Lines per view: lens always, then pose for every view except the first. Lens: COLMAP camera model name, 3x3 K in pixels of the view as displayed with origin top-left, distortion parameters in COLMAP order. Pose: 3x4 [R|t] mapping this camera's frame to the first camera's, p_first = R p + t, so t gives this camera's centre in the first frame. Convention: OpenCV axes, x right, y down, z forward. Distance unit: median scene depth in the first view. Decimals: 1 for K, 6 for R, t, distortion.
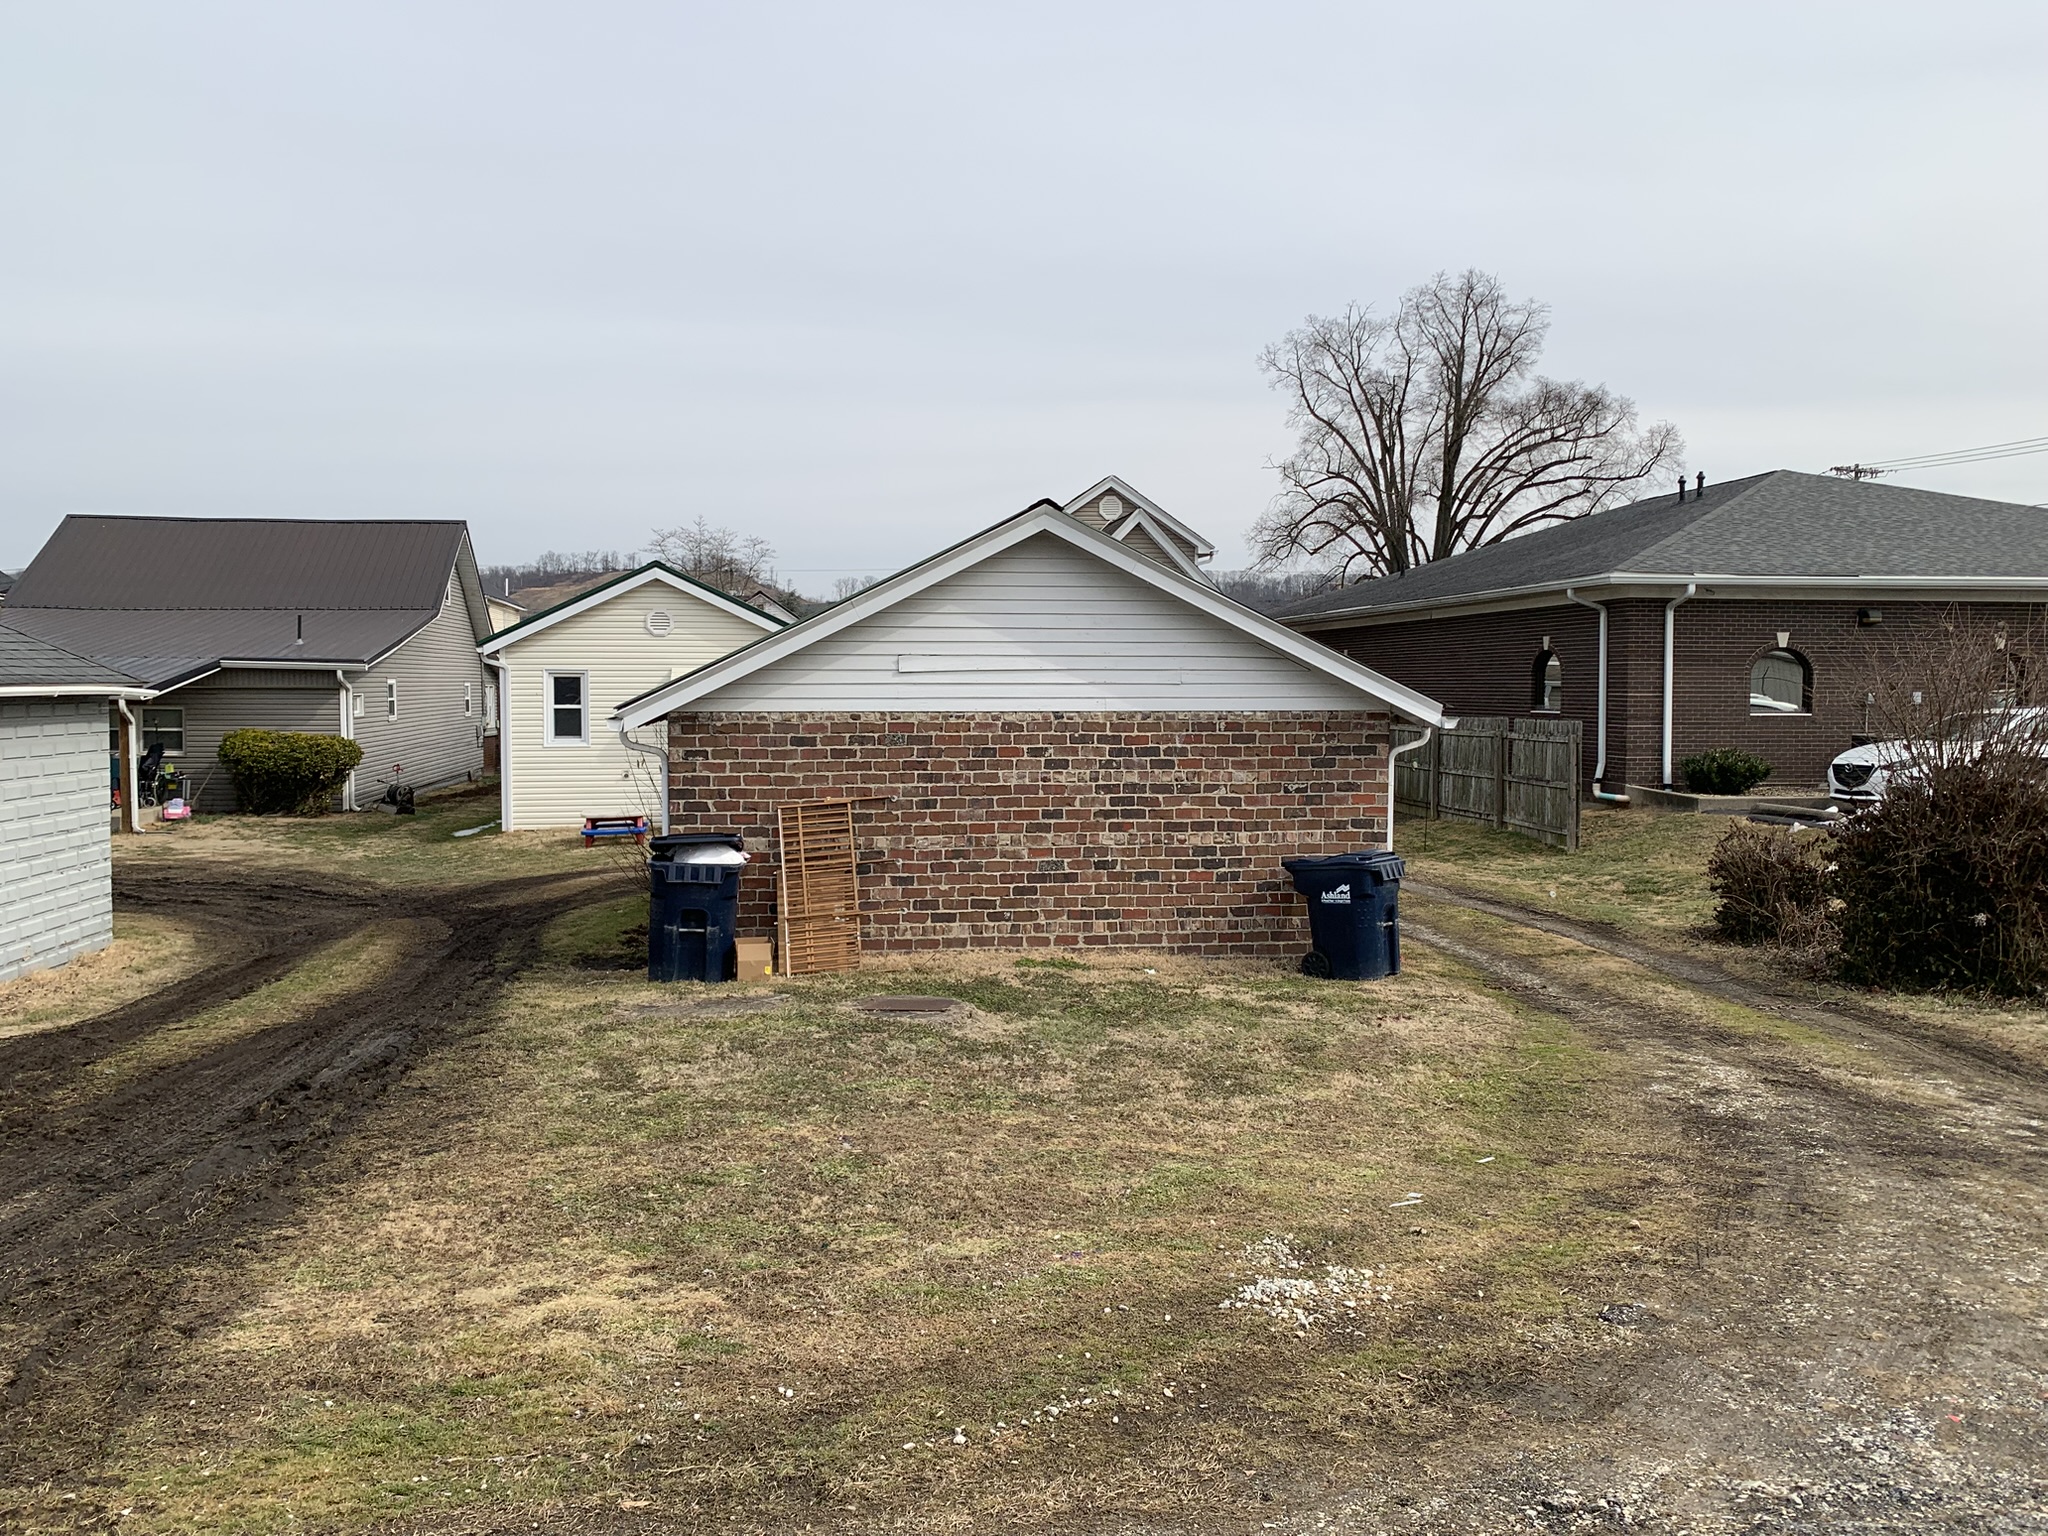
lens RADIAL K [[1556.4, 0, 1023.0], [0, 1556.4, 761.6], [0, 0, 1]] dist [0.030927, -0.058506]
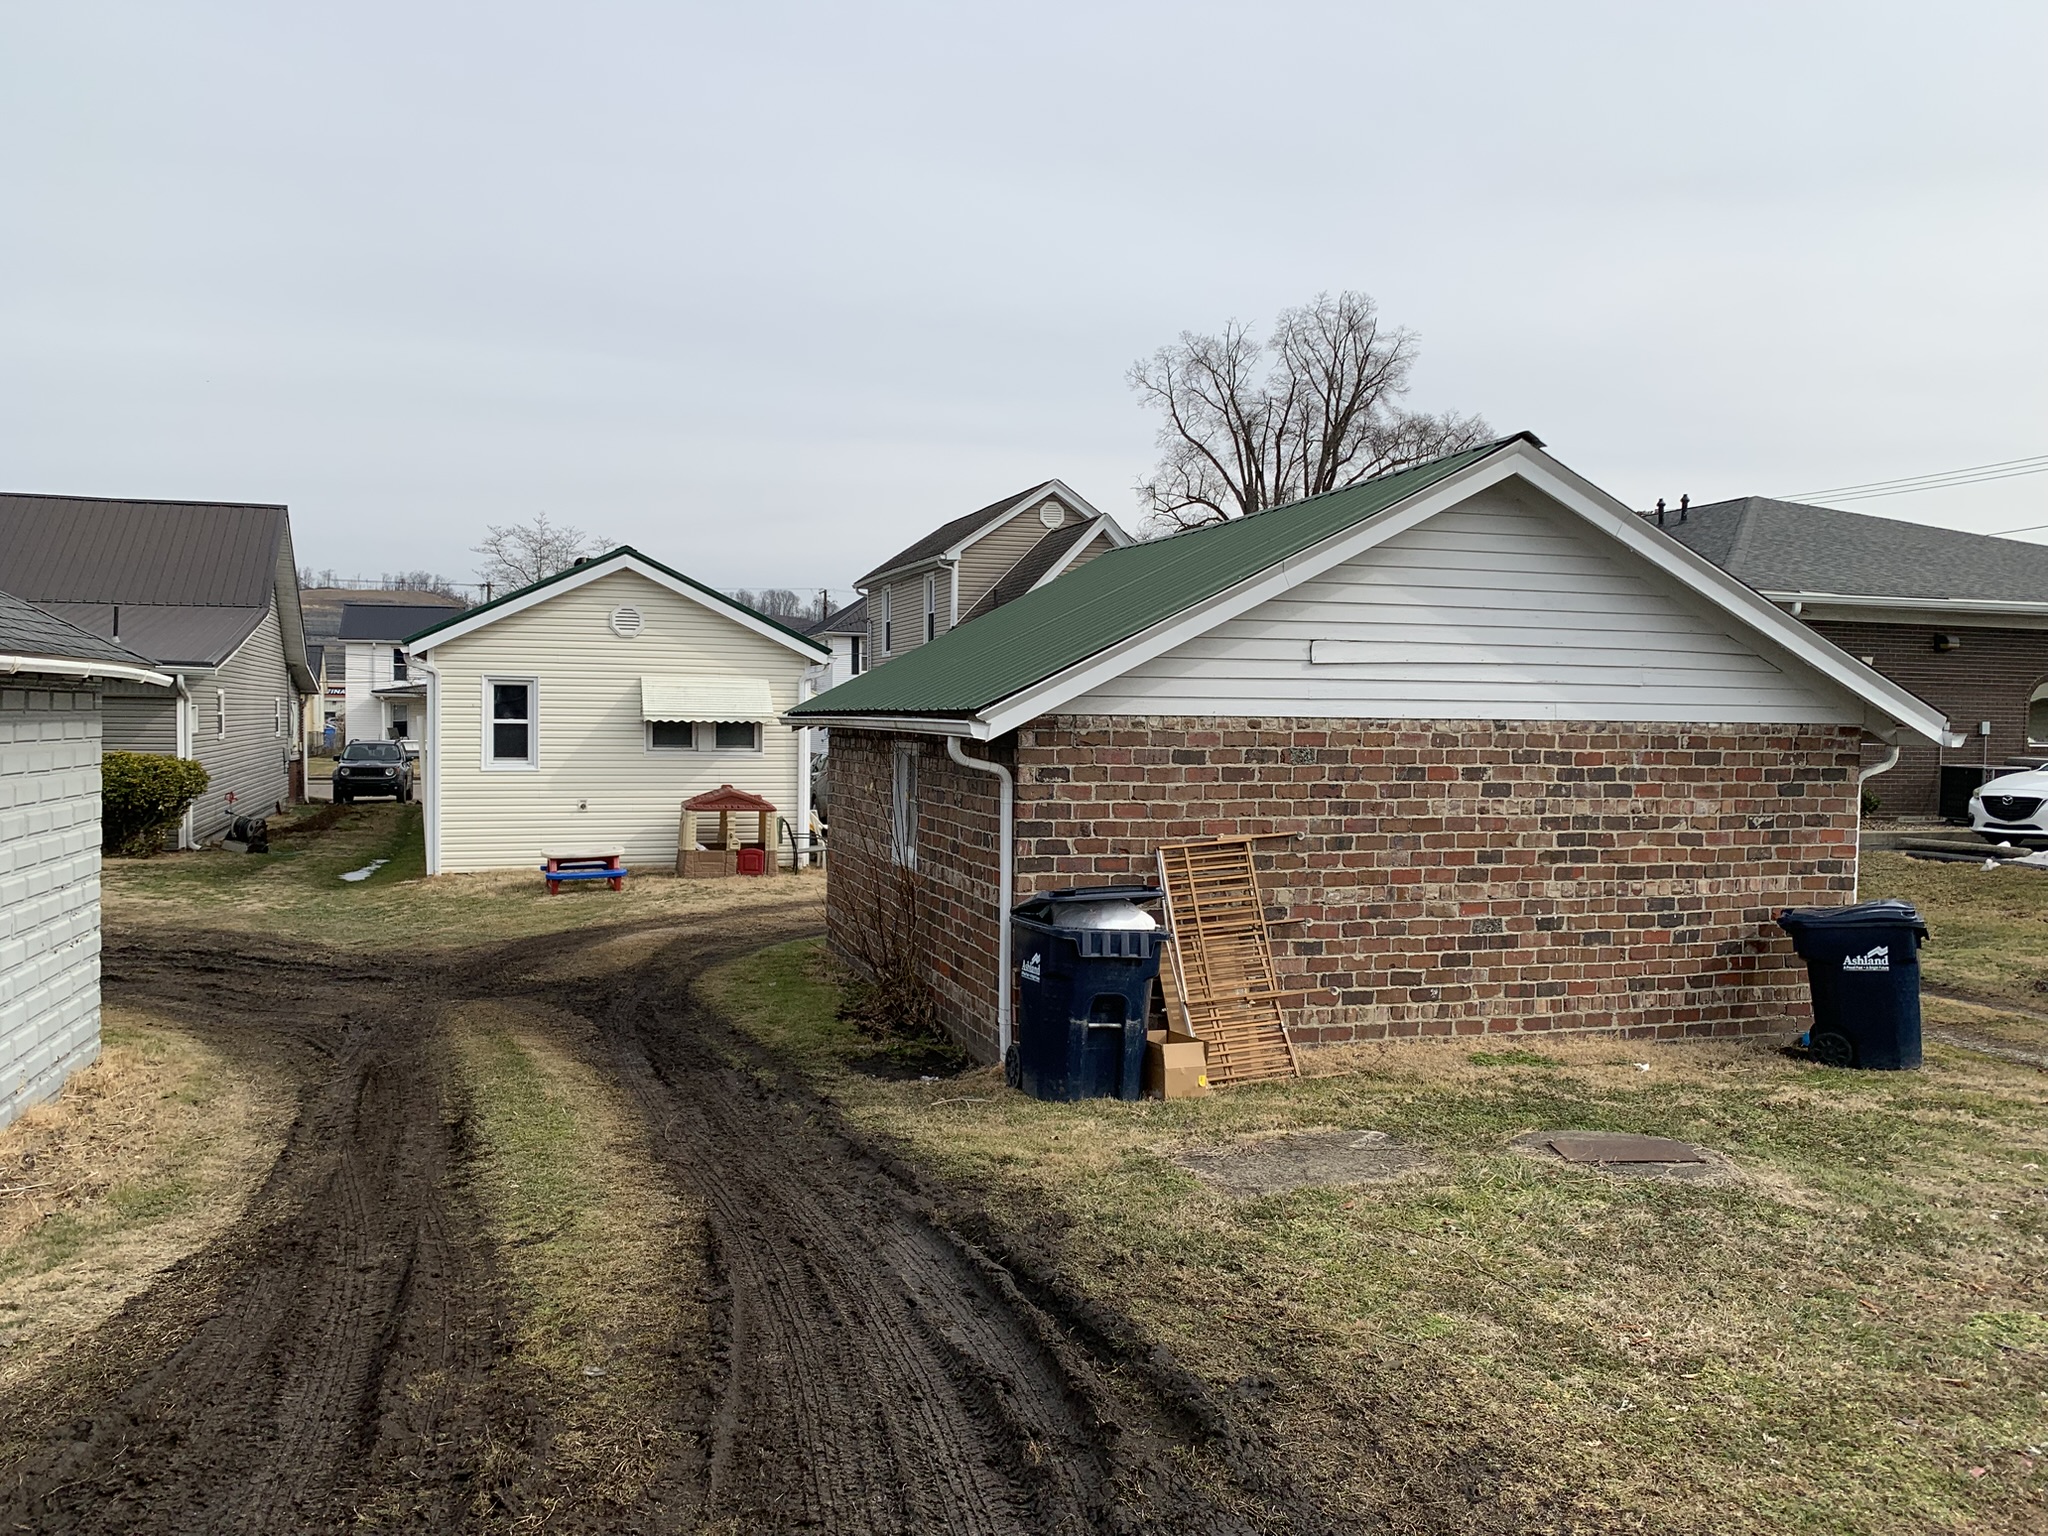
lens RADIAL K [[1556.4, 0, 1014.3], [0, 1556.4, 768.6], [0, 0, 1]] dist [0.030927, -0.058506]
pose [[0.985702, 0.006209, 0.168382, -0.326201], [-0.003381, 0.999848, -0.017078, 0.004809], [-0.168463, 0.016265, 0.985574, 0.289715]]
